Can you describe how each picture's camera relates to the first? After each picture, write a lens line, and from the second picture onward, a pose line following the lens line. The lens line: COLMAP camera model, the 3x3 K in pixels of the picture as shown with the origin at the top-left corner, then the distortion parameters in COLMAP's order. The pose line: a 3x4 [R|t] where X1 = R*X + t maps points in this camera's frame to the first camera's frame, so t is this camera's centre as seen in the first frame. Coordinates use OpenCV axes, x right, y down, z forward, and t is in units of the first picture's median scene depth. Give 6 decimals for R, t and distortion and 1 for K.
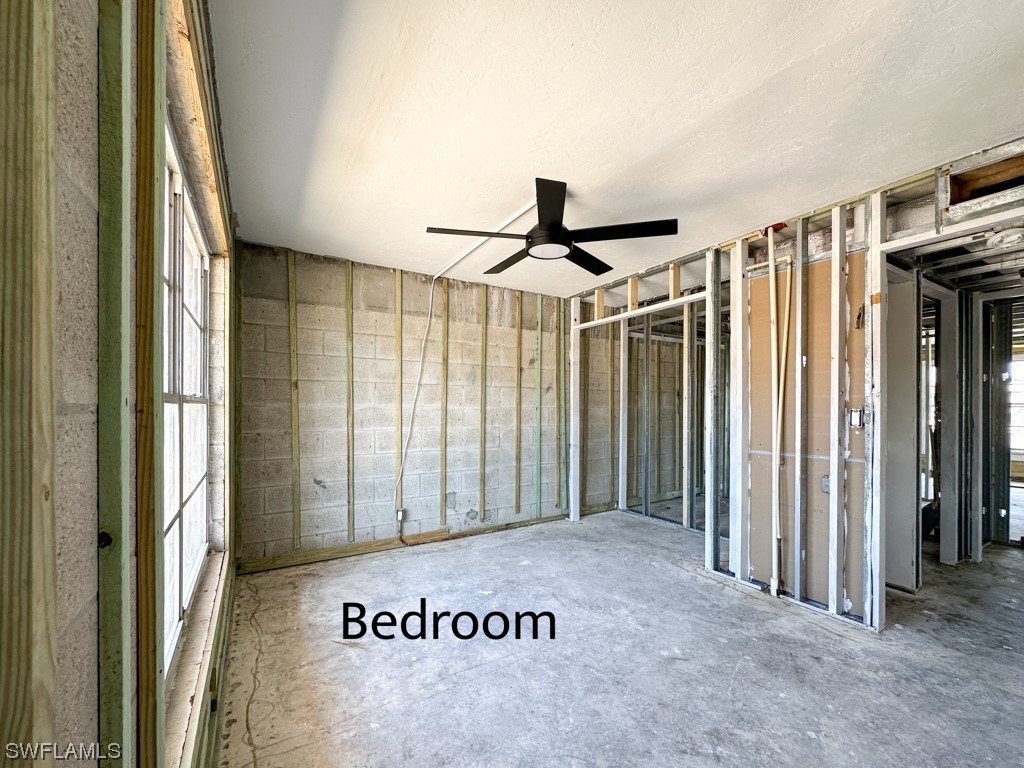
lens RADIAL K [[410.3, 0, 512.5], [0, 410.3, 413.0], [0, 0, 1]] dist [-0.005463, 0.000720]
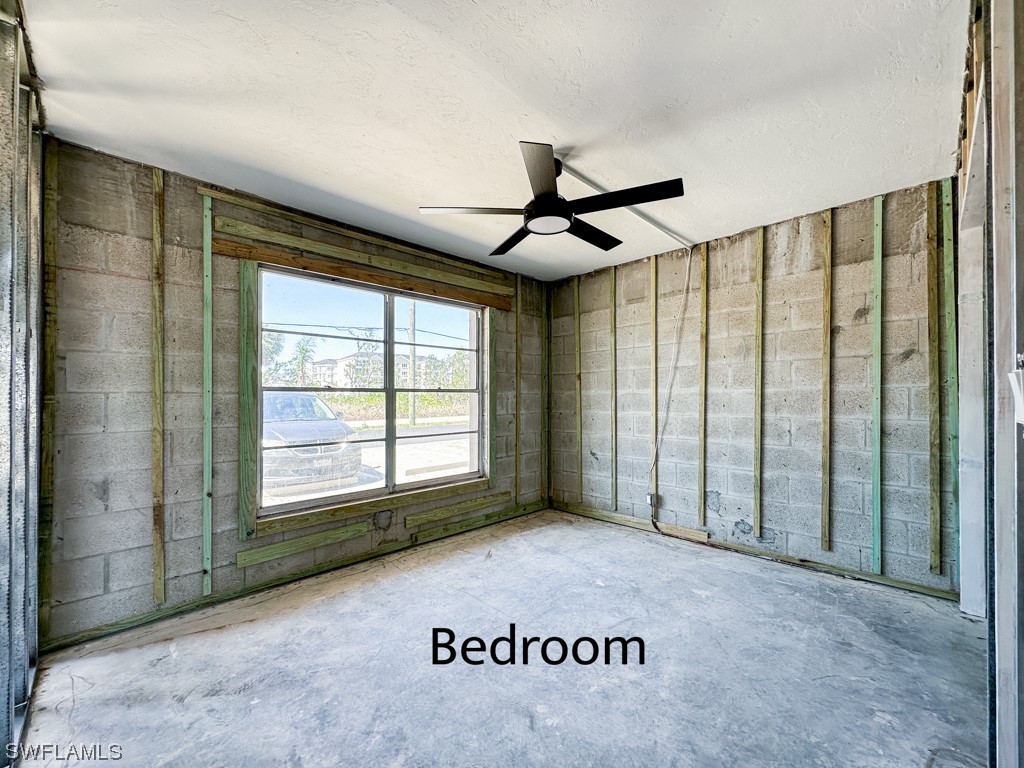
lens RADIAL K [[410.3, 0, 520.8], [0, 410.3, 398.8], [0, 0, 1]] dist [-0.005463, 0.000720]
pose [[0.257687, -0.005274, -0.966214, 0.580693], [-0.004019, 0.999971, -0.006530, 0.009552], [0.966220, 0.005566, 0.257658, 0.405461]]
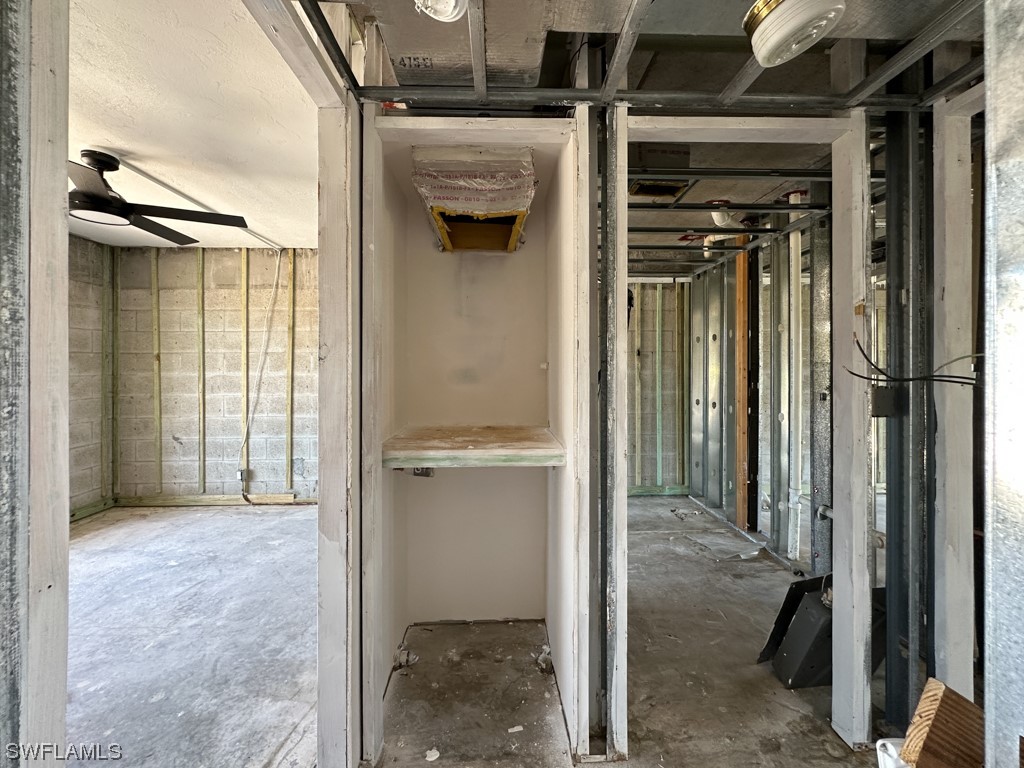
lens RADIAL K [[410.8, 0, 500.1], [0, 410.8, 368.6], [0, 0, 1]] dist [-0.002441, 0.000864]
pose [[0.874087, -0.004300, -0.485751, 0.797980], [0.000747, 0.999972, -0.007508, -0.021070], [0.485770, 0.006199, 0.874065, 0.362082]]
